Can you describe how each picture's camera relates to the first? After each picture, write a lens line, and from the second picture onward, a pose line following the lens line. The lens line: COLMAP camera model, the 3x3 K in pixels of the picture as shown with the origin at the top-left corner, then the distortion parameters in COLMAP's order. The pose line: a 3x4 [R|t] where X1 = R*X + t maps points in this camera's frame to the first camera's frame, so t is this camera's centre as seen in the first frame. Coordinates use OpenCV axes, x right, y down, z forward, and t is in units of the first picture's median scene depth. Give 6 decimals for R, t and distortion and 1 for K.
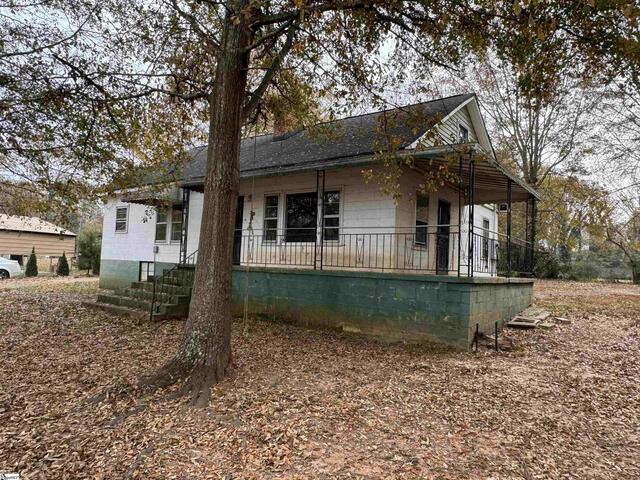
lens RADIAL K [[444.7, 0, 318.8], [0, 444.7, 238.1], [0, 0, 1]] dist [0.040477, -0.041527]
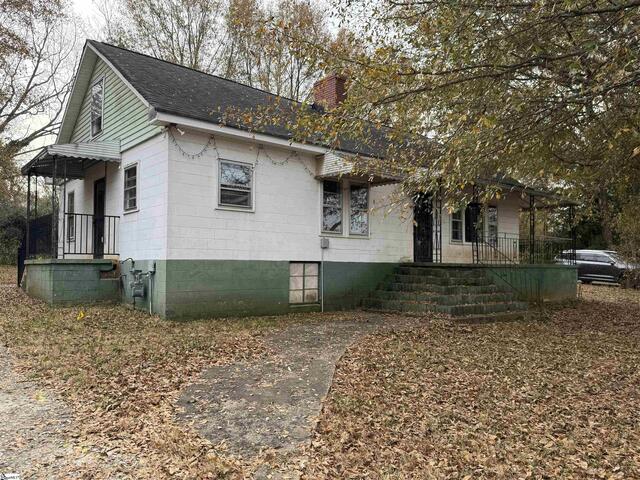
lens RADIAL K [[477.5, 0, 320.0], [0, 477.5, 241.2], [0, 0, 1]] dist [-0.003253, -0.000165]
pose [[0.174232, -0.003432, 0.984699, -1.402813], [-0.069123, 0.997484, 0.015707, 0.014517], [-0.982276, -0.070802, 0.173556, 1.140822]]
